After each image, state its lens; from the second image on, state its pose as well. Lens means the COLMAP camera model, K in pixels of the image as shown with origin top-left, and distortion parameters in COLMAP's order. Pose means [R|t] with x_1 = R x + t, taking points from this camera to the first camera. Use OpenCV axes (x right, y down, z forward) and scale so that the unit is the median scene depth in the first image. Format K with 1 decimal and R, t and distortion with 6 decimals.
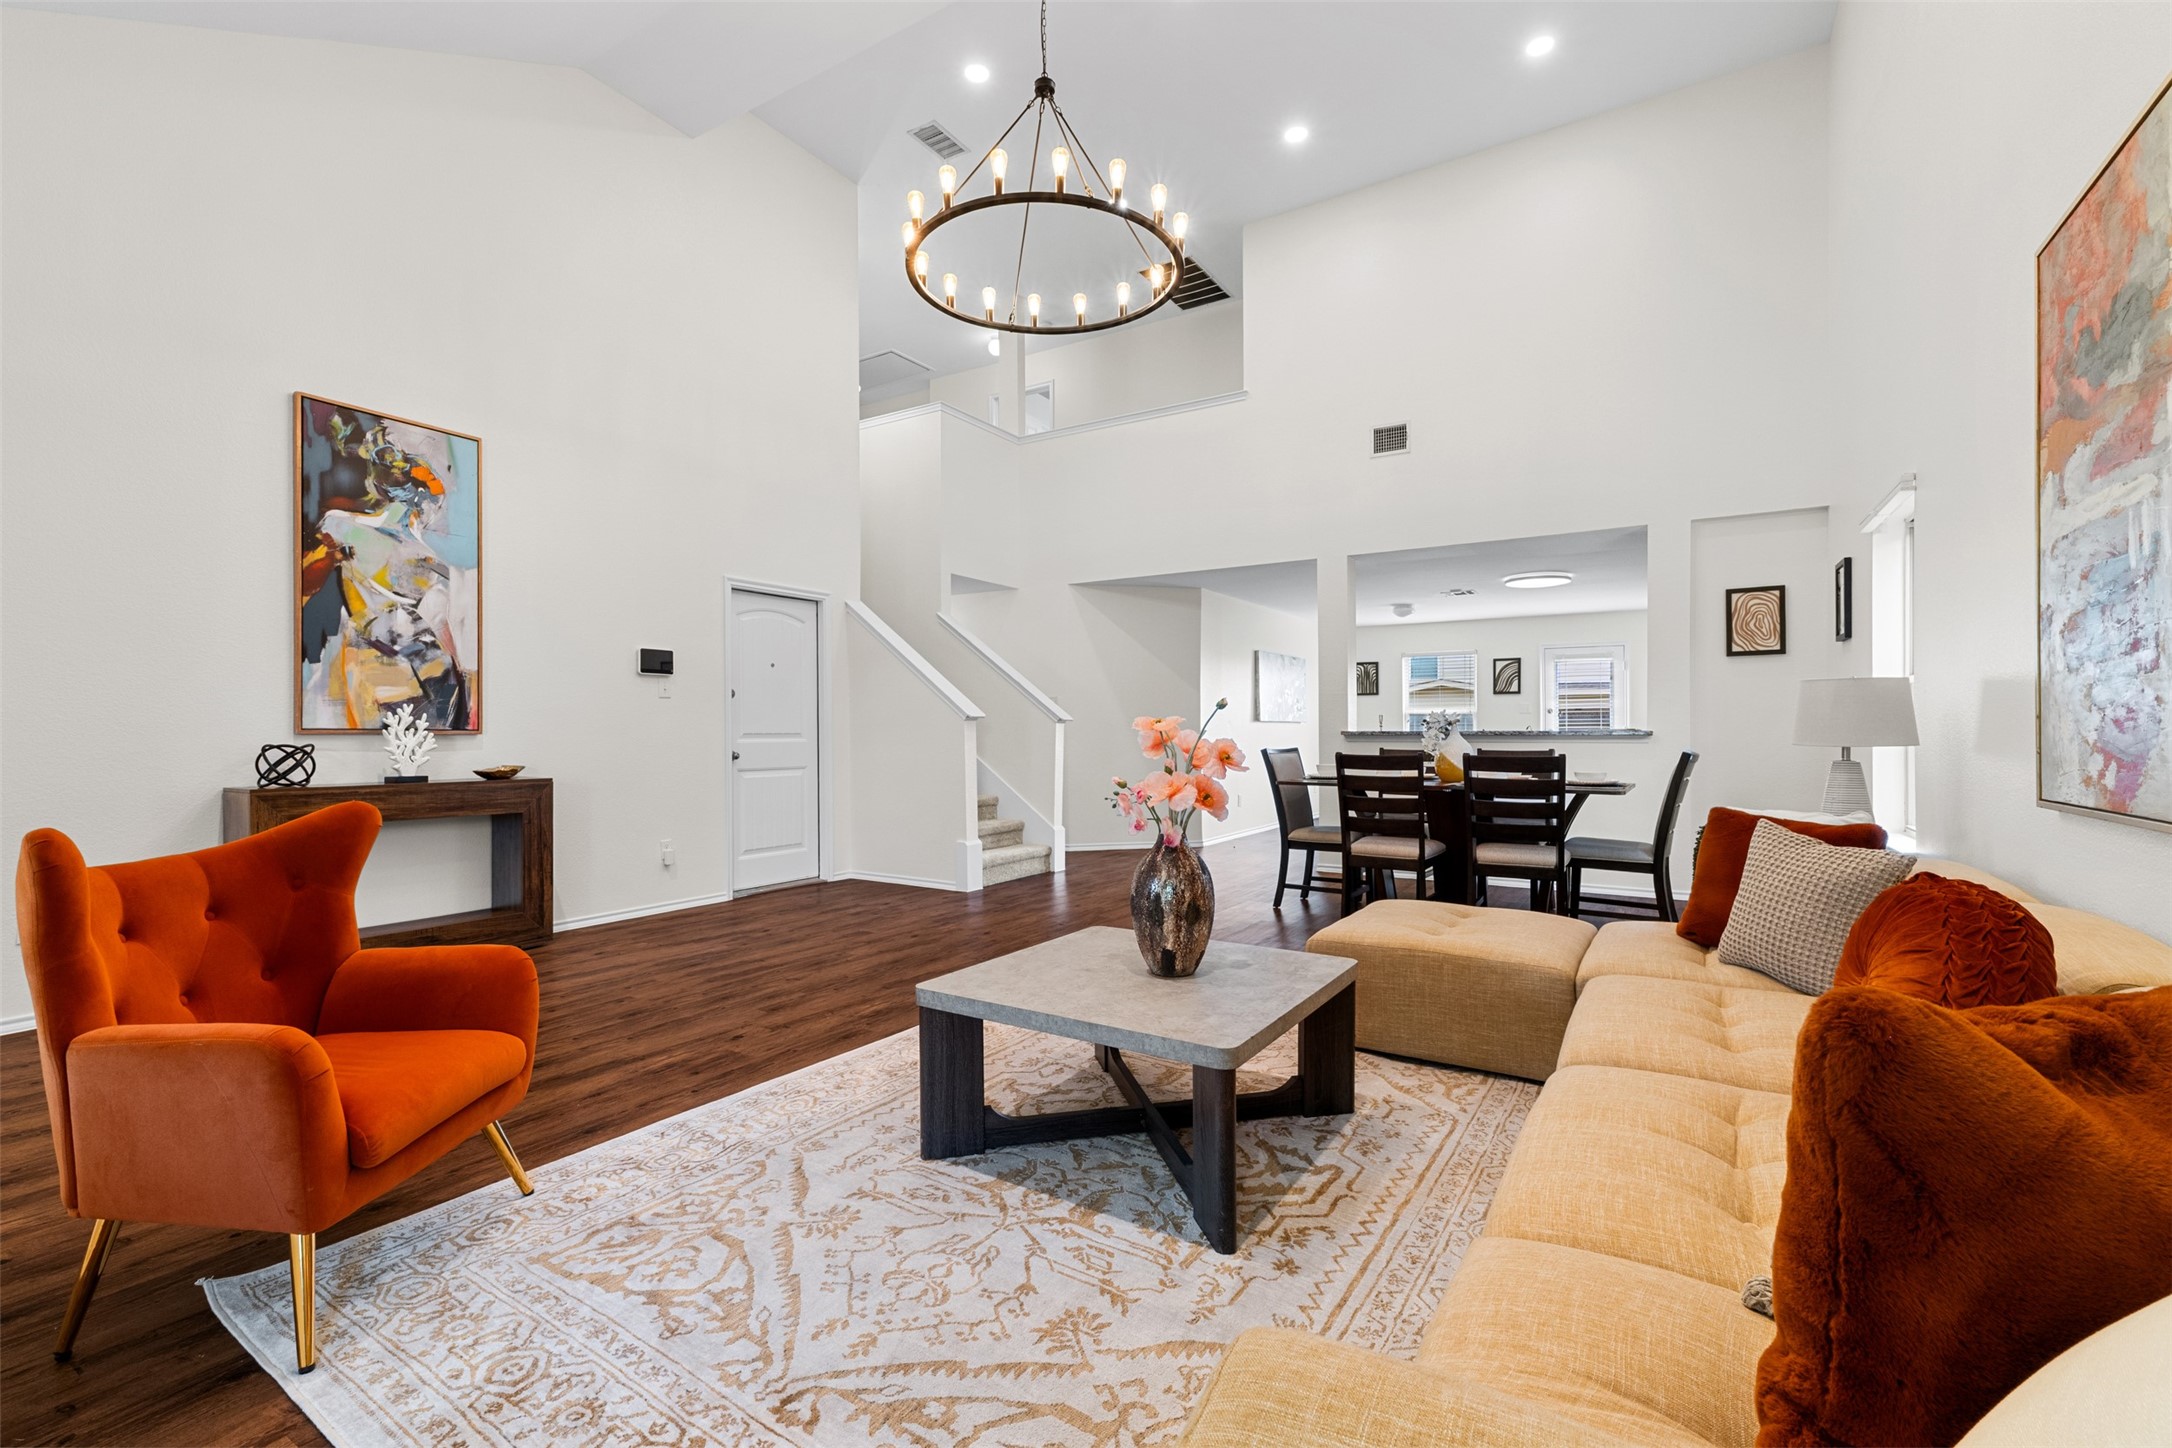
lens RADIAL K [[936.4, 0, 1086.0], [0, 936.4, 724.0], [0, 0, 1]] dist [0.011407, 0.000060]
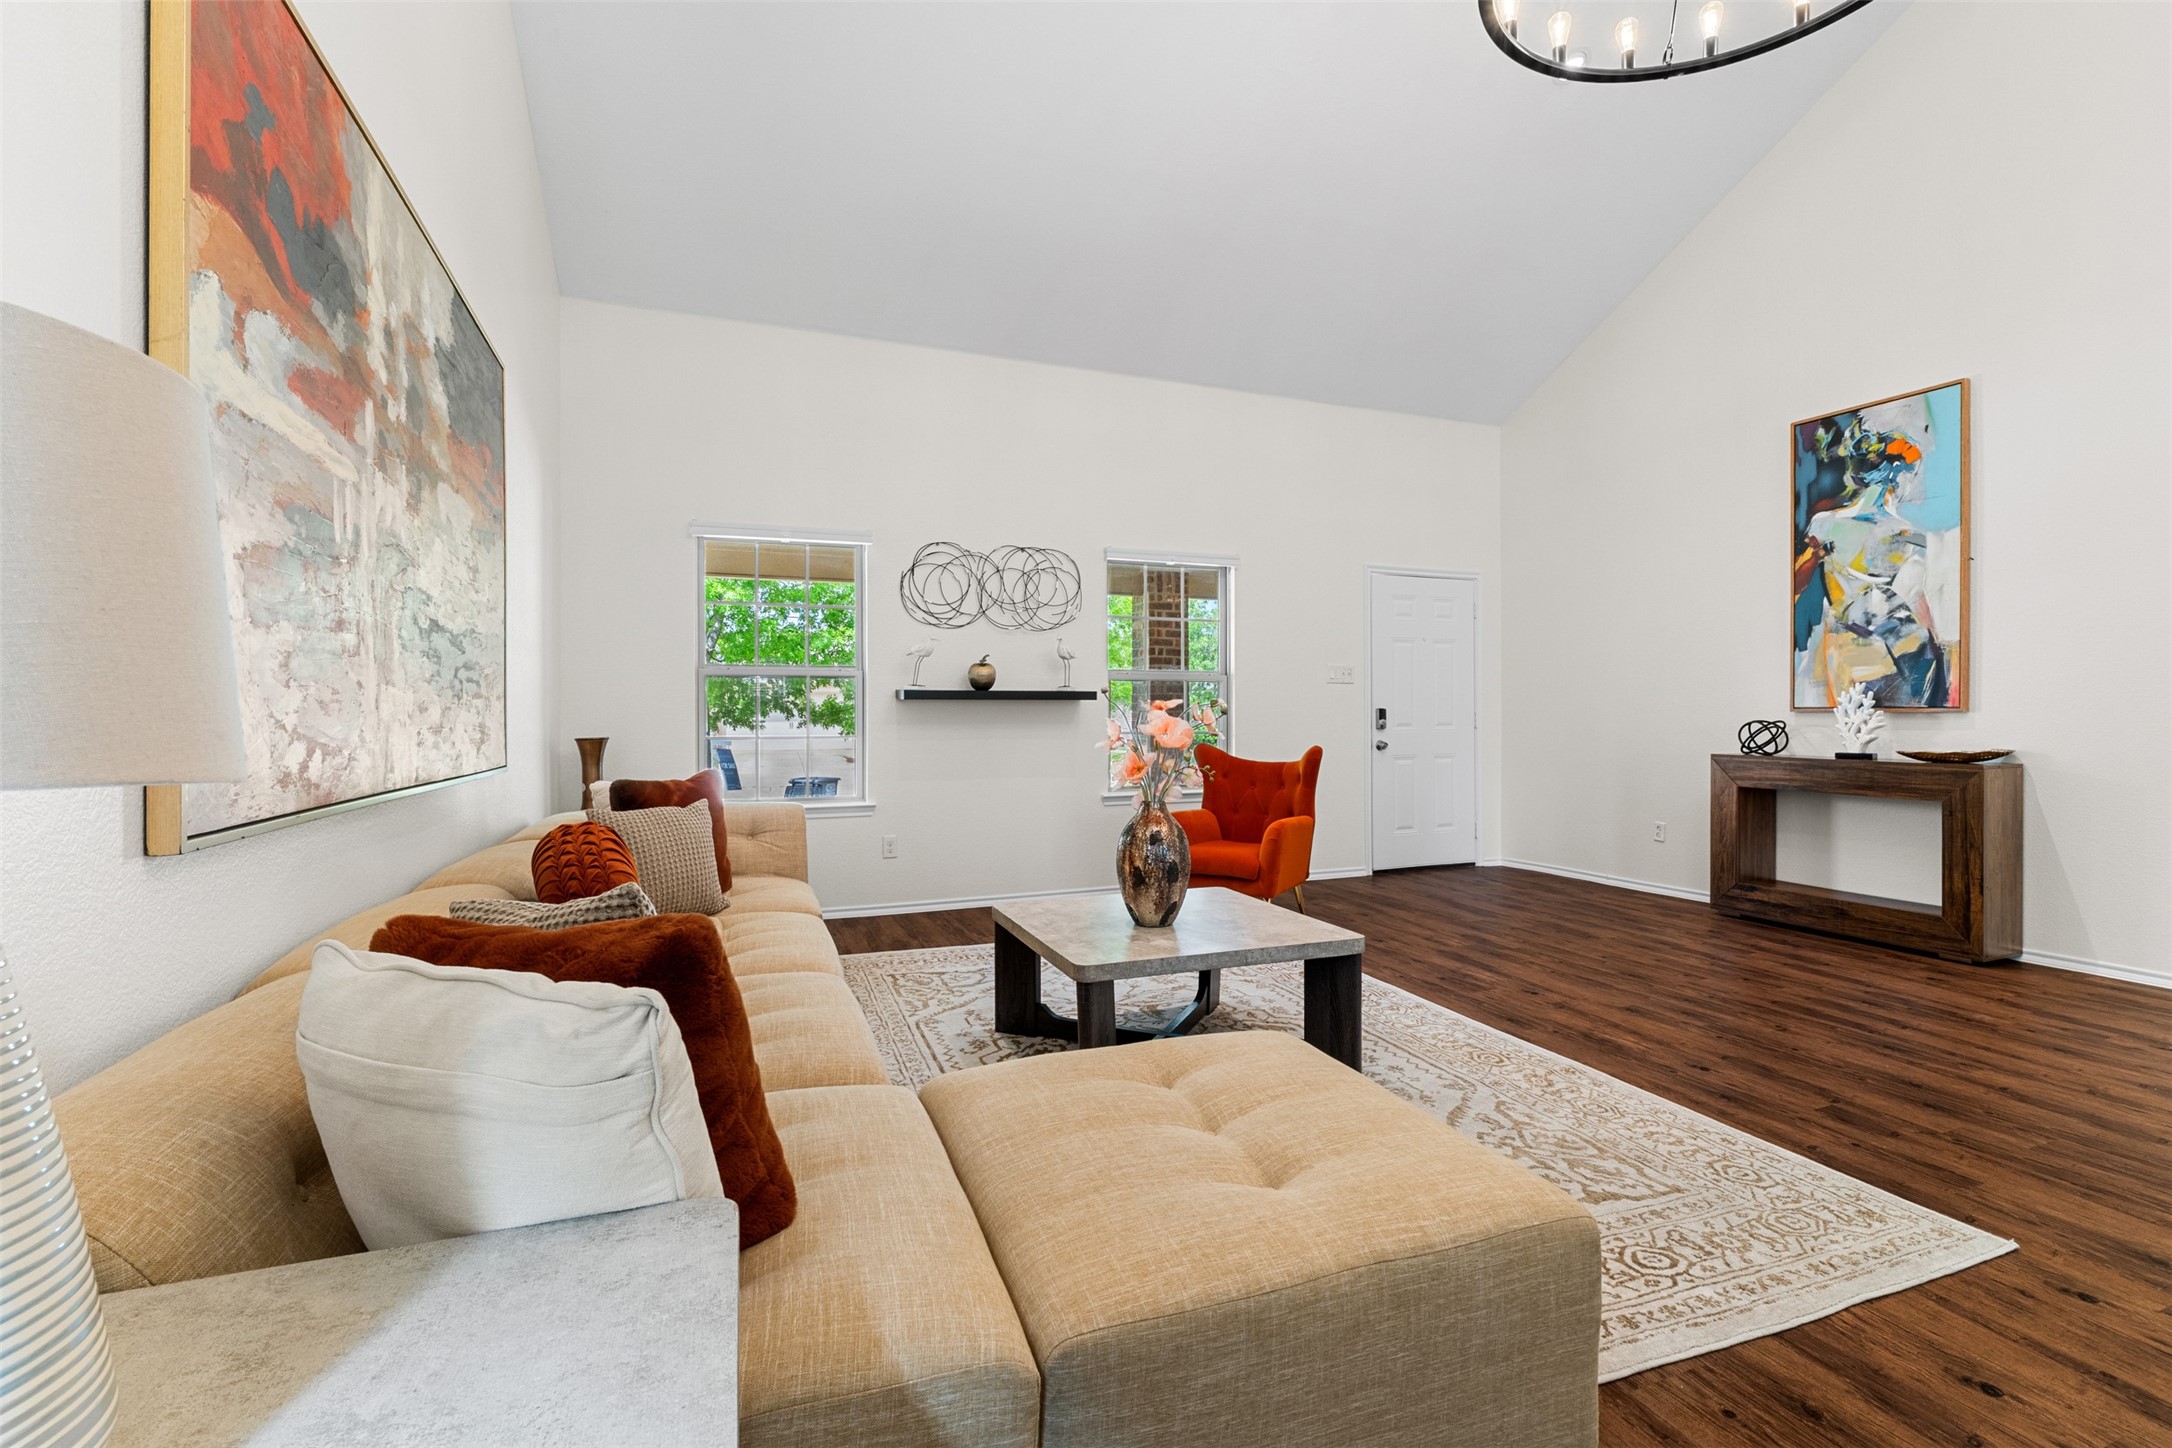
lens RADIAL K [[947.5, 0, 1086.0], [0, 947.5, 724.0], [0, 0, 1]] dist [-0.000519, -0.000061]
pose [[-0.596603, 0.010757, -0.802464, 0.624676], [0.010724, 0.999928, 0.005431, 0.009131], [0.802465, -0.005365, -0.596676, 0.955005]]
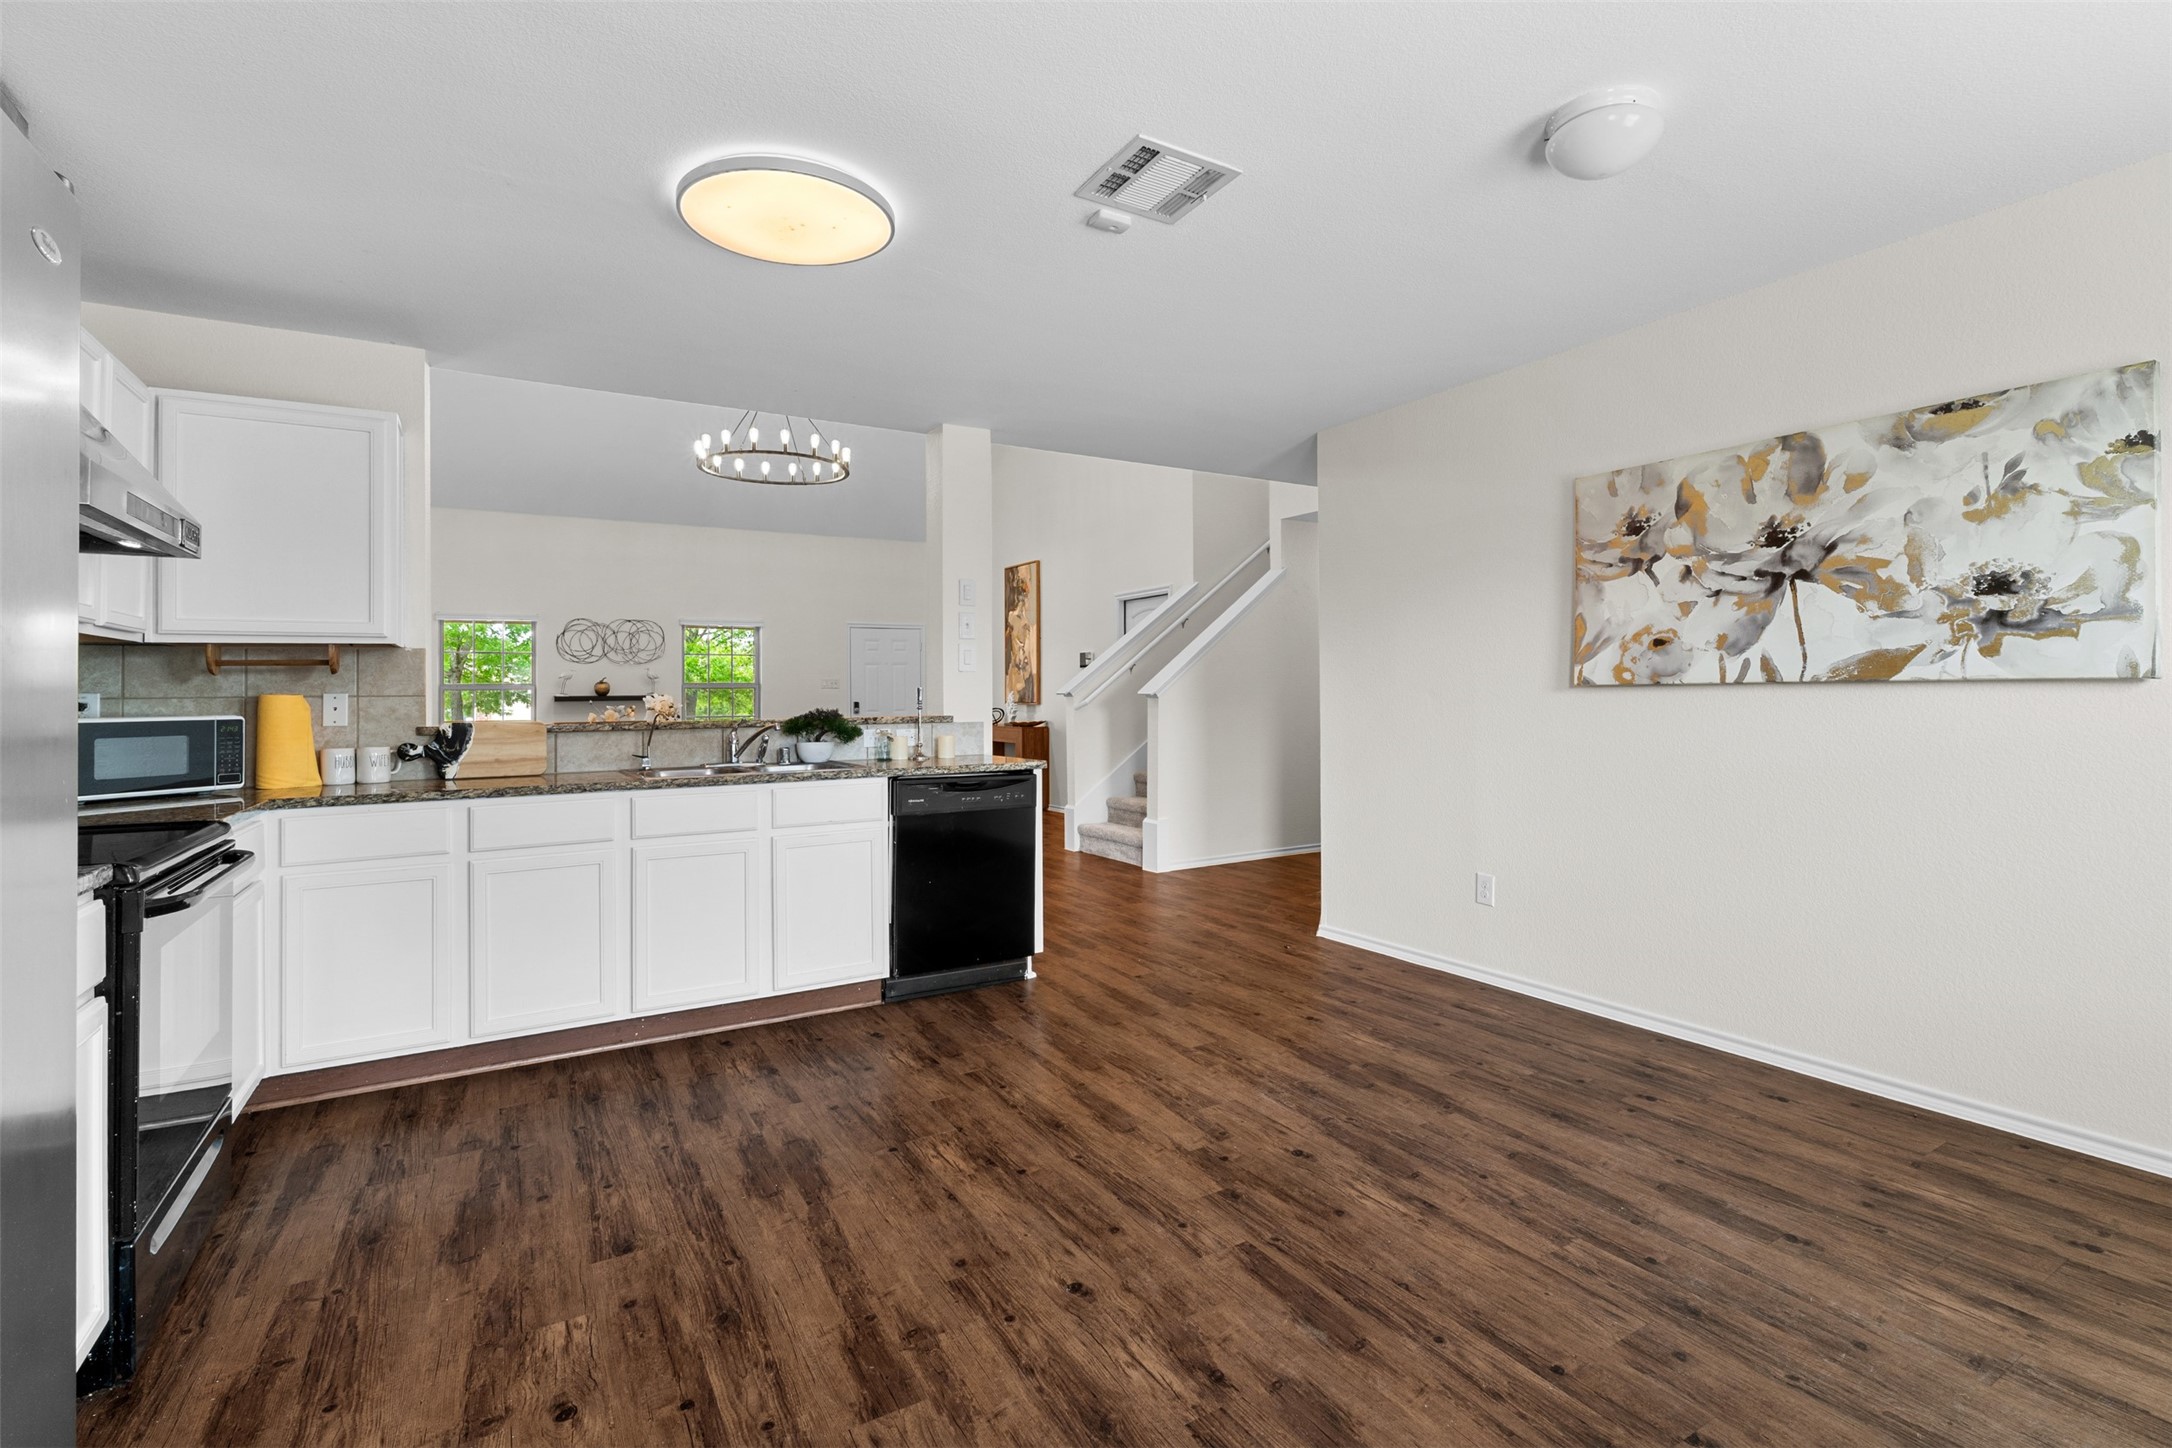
lens RADIAL K [[1001.1, 0, 1086.0], [0, 1001.1, 724.0], [0, 0, 1]] dist [-0.003156, -0.000376]
pose [[-0.448287, 0.034290, -0.893231, 1.399397], [0.020518, 0.999395, 0.028069, -0.005669], [0.893654, -0.005744, -0.448720, 2.289963]]
